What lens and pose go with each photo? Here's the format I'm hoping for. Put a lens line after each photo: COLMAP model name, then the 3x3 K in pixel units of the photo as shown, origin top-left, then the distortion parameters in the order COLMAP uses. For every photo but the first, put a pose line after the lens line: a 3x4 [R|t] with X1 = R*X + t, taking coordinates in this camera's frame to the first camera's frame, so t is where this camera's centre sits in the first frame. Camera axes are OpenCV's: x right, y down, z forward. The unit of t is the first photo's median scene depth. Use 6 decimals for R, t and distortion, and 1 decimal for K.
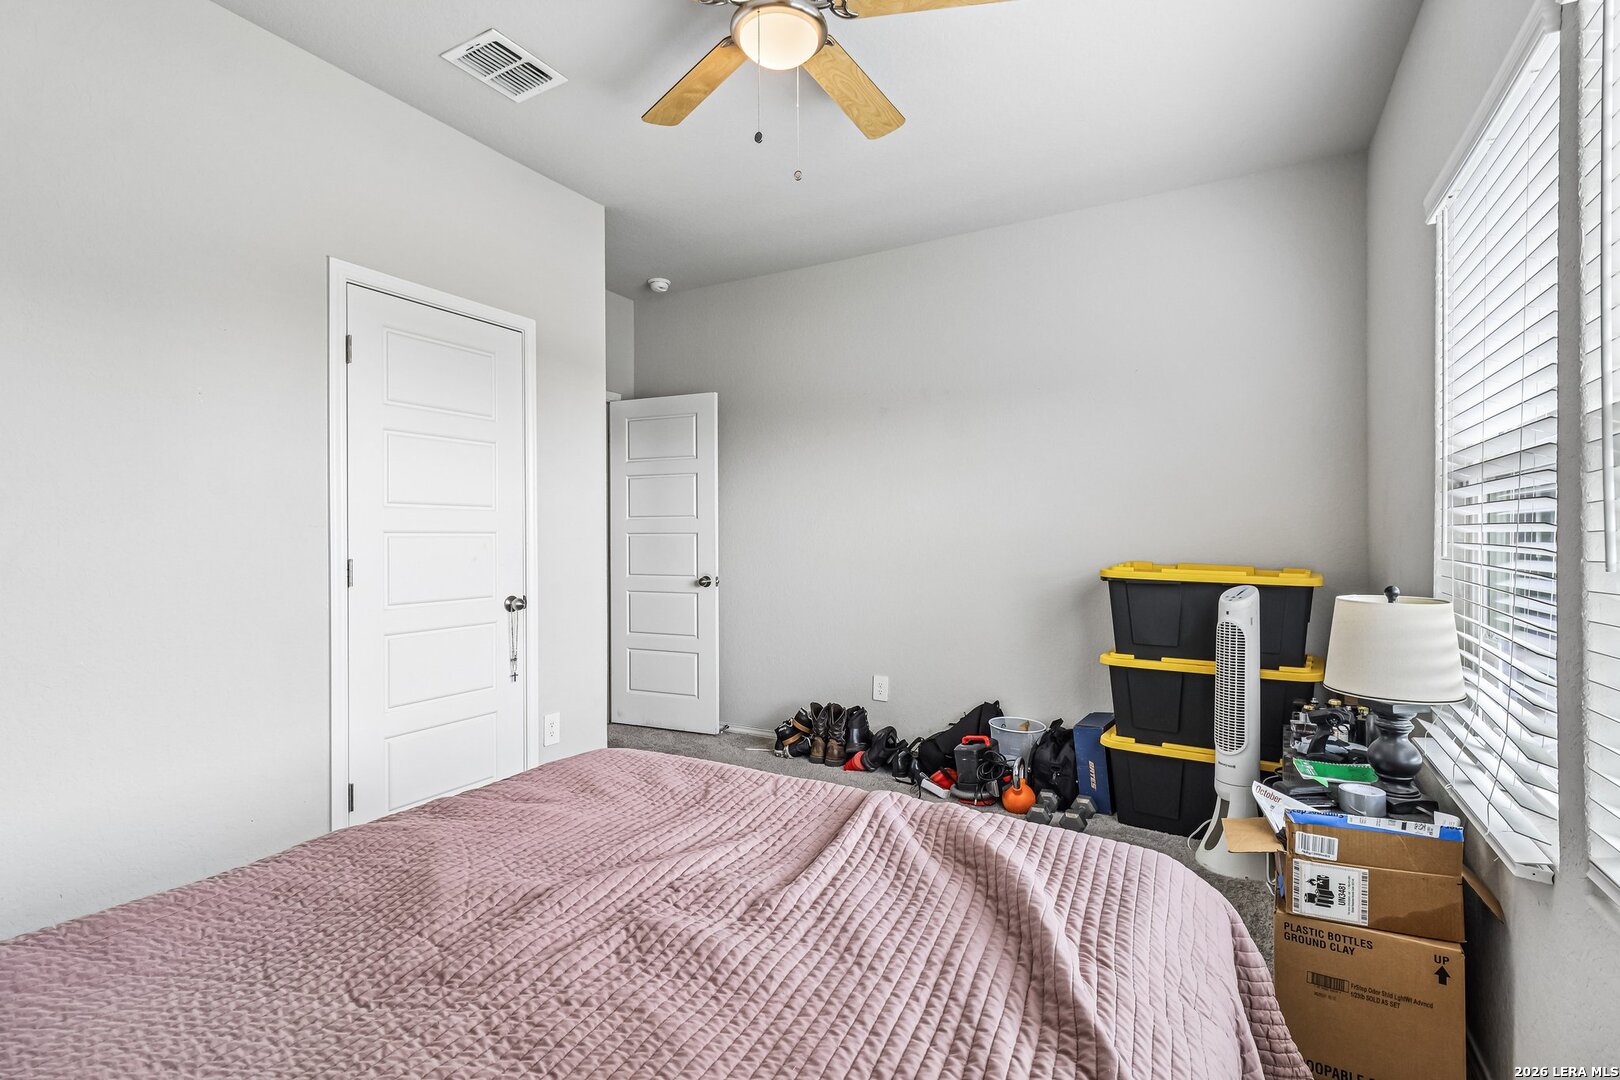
lens RADIAL K [[767.6, 0, 811.5], [0, 767.6, 543.0], [0, 0, 1]] dist [0.004001, 0.001440]
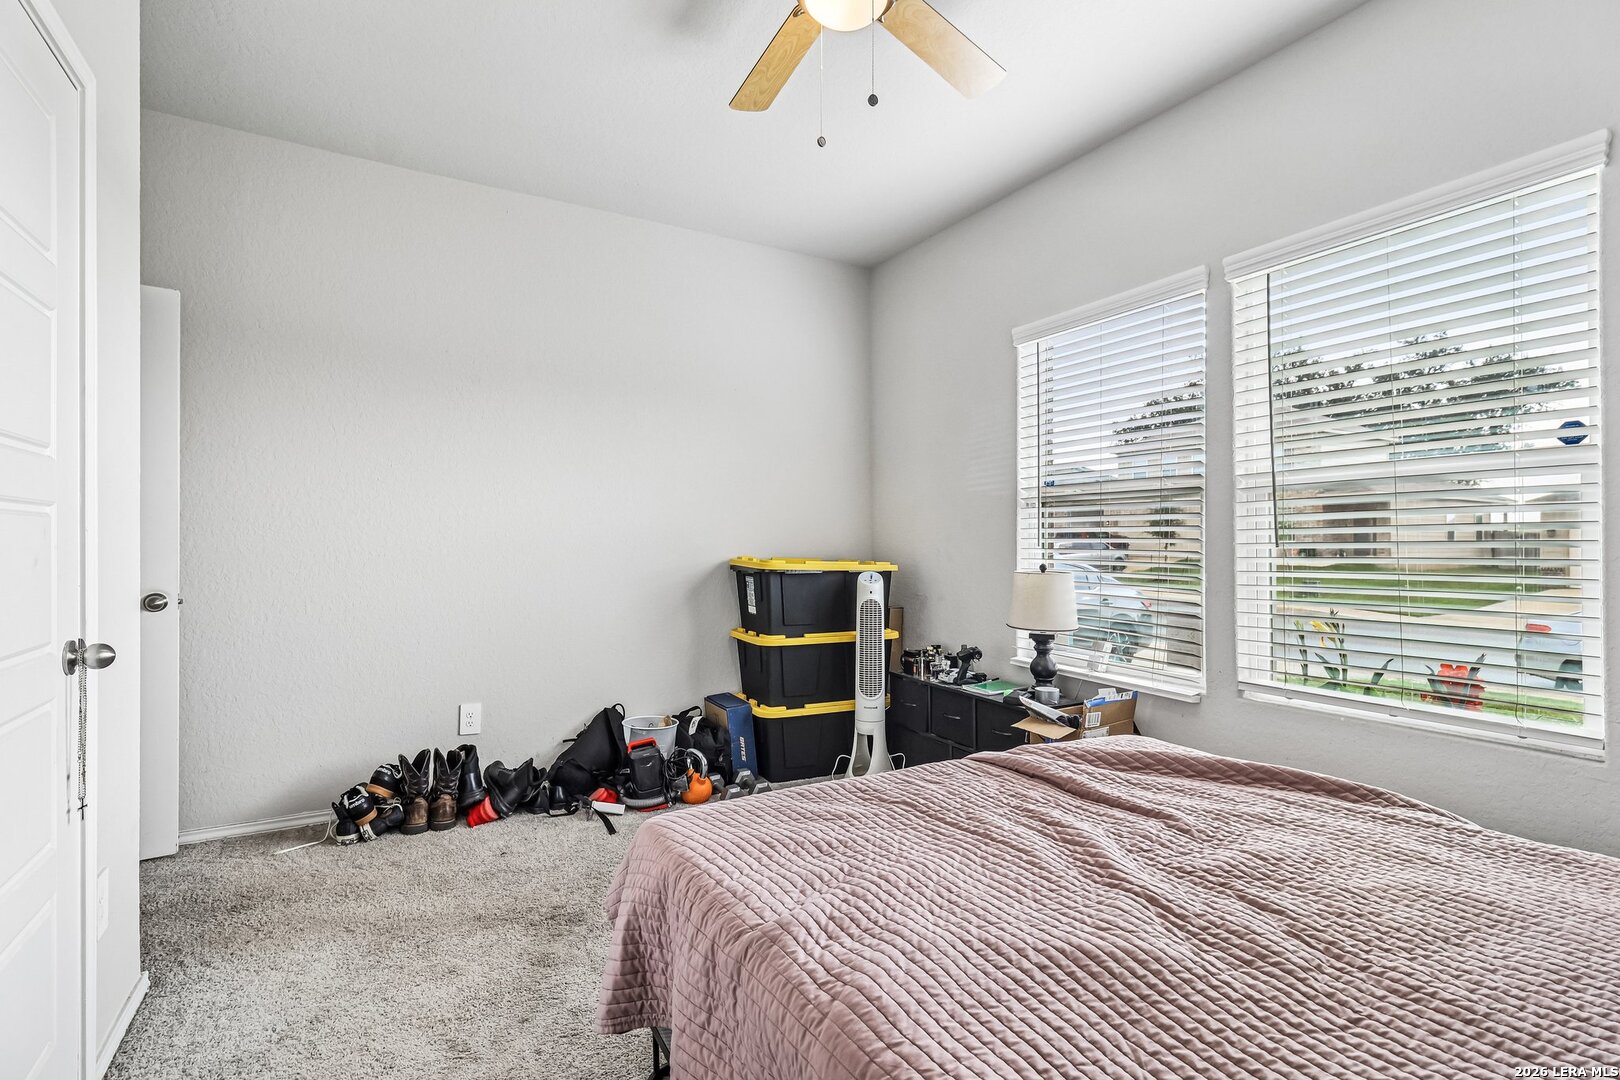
lens RADIAL K [[767.6, 0, 810.7], [0, 767.6, 537.9], [0, 0, 1]] dist [0.004001, 0.001440]
pose [[0.513960, 0.008785, 0.857769, -0.479882], [0.004355, 0.999908, -0.012850, 0.010576], [-0.857803, 0.010340, 0.513874, 0.304753]]
